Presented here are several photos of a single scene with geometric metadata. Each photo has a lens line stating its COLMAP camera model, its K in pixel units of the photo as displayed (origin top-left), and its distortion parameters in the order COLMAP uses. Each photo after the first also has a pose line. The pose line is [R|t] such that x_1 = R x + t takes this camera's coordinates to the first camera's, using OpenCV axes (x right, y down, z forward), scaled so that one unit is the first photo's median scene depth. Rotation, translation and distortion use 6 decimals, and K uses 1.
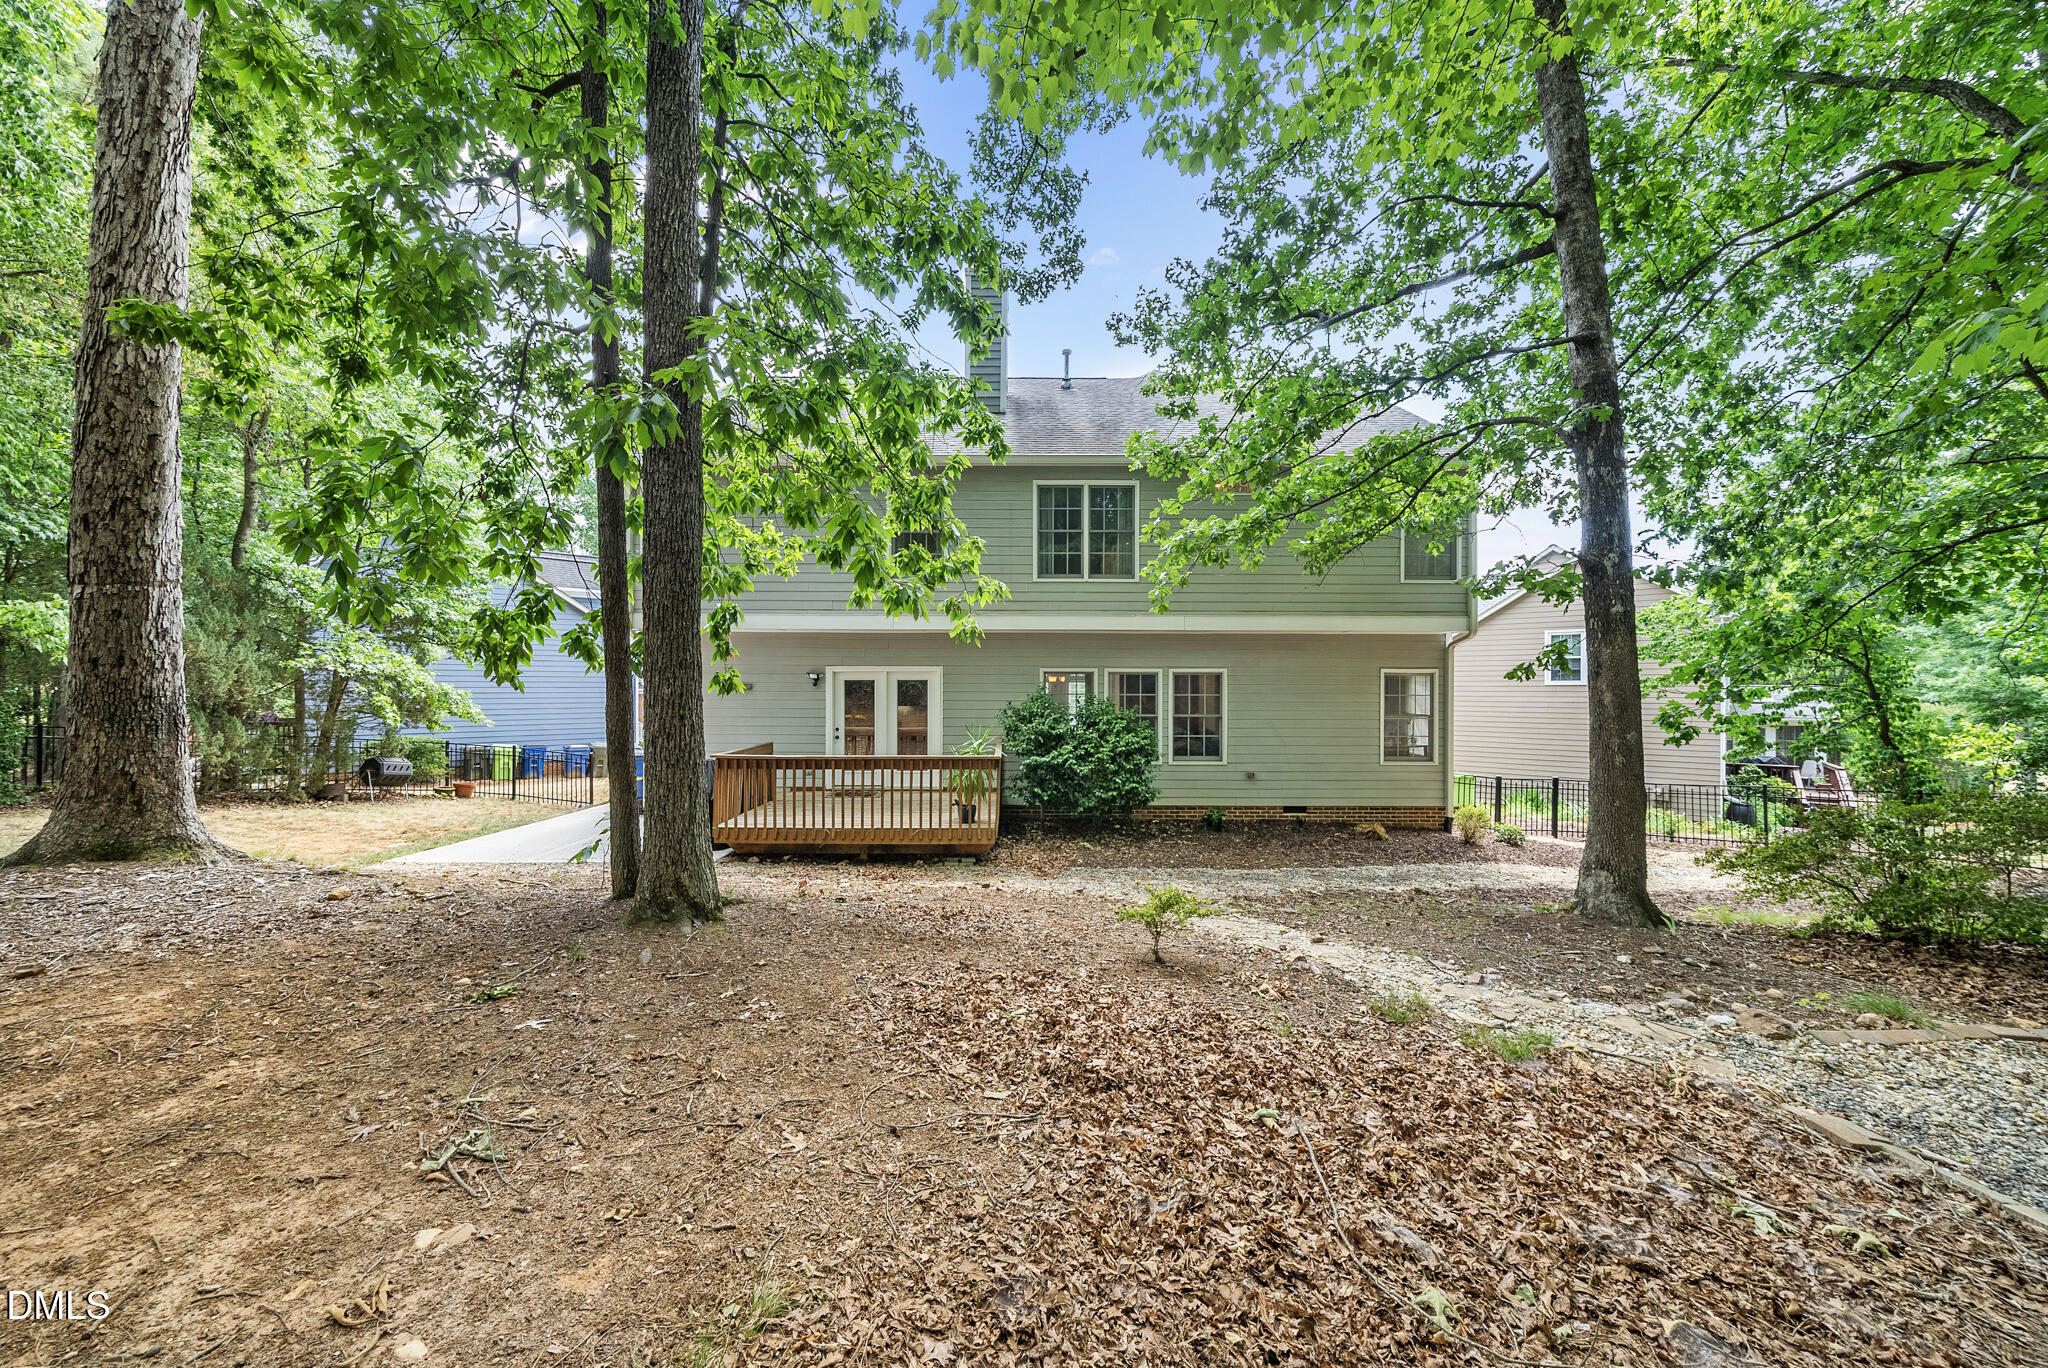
lens RADIAL K [[698.7, 0, 1024.2], [0, 698.7, 684.6], [0, 0, 1]] dist [-0.001646, -0.000042]
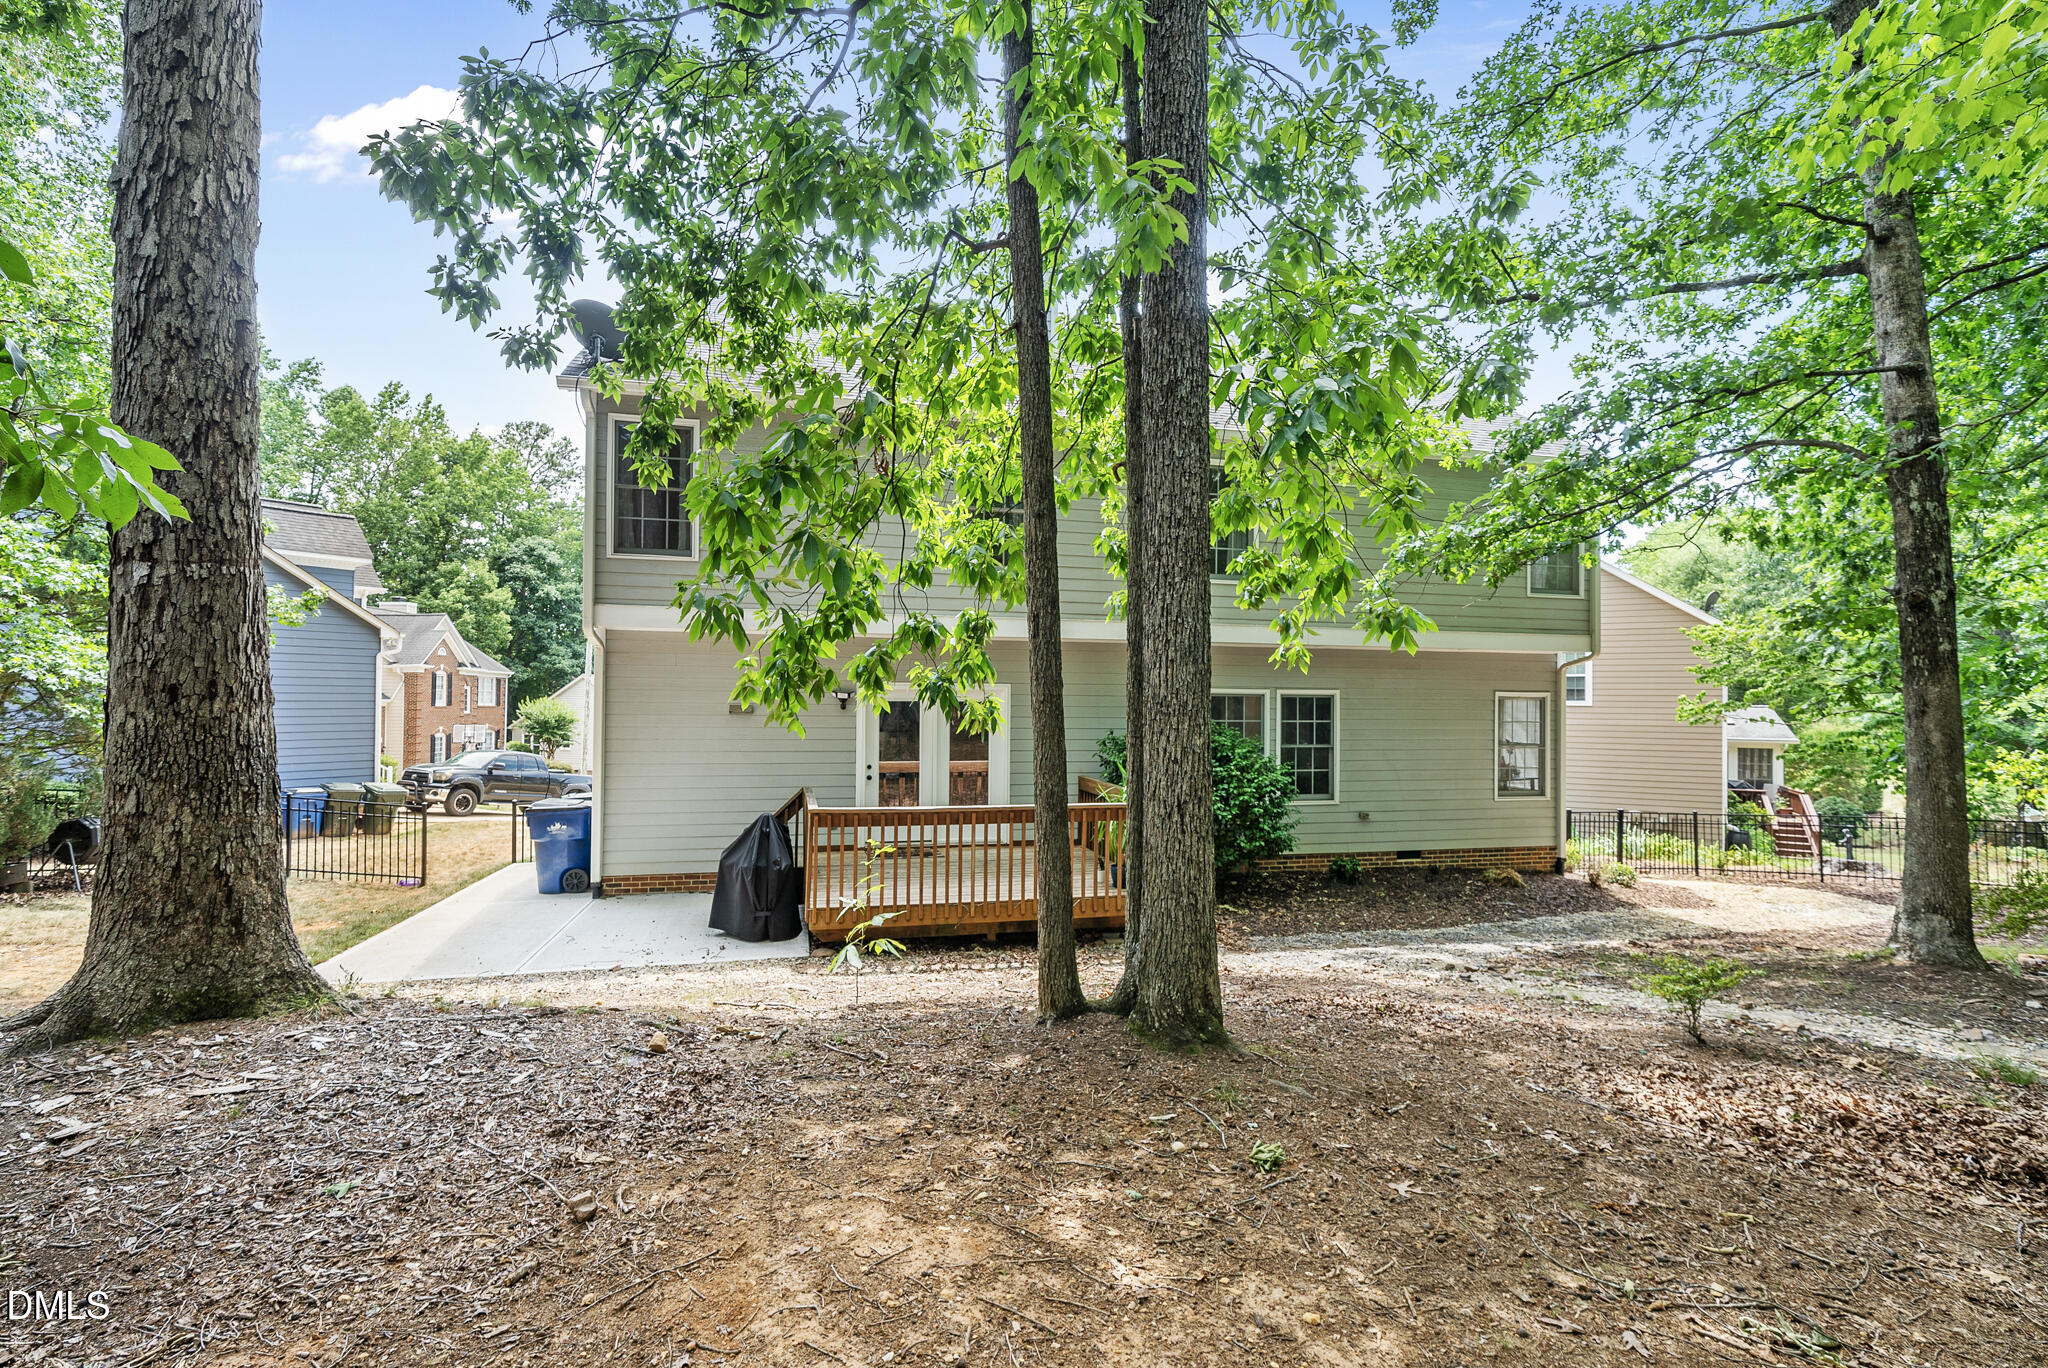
lens RADIAL K [[899.4, 0, 1023.9], [0, 899.4, 687.8], [0, 0, 1]] dist [-0.002598, 0.000085]
pose [[0.973184, 0.009007, 0.229850, -0.361066], [-0.007243, 0.999938, -0.008515, -0.015526], [-0.229912, 0.006622, 0.973189, 0.034298]]
